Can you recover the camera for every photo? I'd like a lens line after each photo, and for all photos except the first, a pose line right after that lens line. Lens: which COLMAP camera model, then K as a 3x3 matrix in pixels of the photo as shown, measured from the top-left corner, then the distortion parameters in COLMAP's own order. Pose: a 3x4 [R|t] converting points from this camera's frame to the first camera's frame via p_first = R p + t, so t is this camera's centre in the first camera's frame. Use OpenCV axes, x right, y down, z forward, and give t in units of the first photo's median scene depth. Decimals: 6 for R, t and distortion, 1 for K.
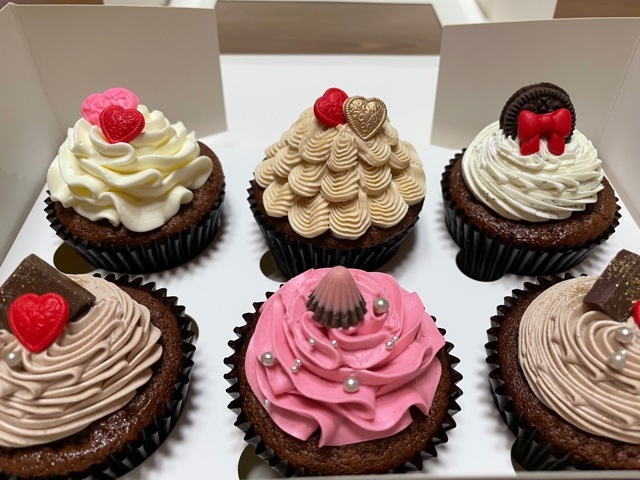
lens RADIAL K [[486.0, 0, 320.7], [0, 486.0, 240.2], [0, 0, 1]] dist [0.014841, -0.009284]
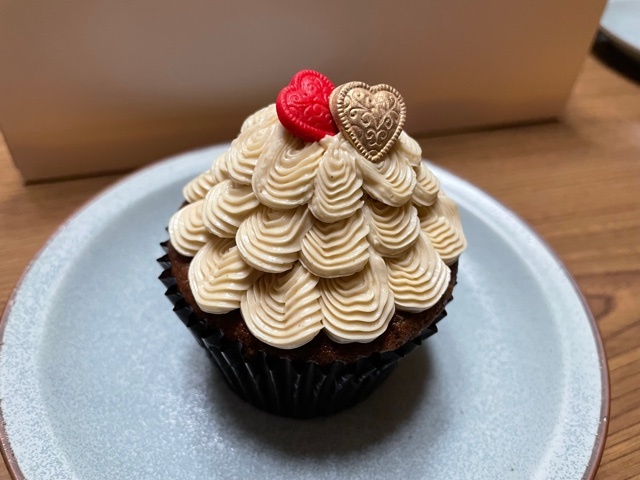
lens RADIAL K [[486.0, 0, 319.3], [0, 486.0, 239.7], [0, 0, 1]] dist [0.014841, -0.009284]
pose [[0.981589, -0.089247, 0.168871, -0.068240], [0.096112, 0.994826, -0.032906, -0.103995], [-0.165060, 0.048531, 0.985089, 0.466228]]
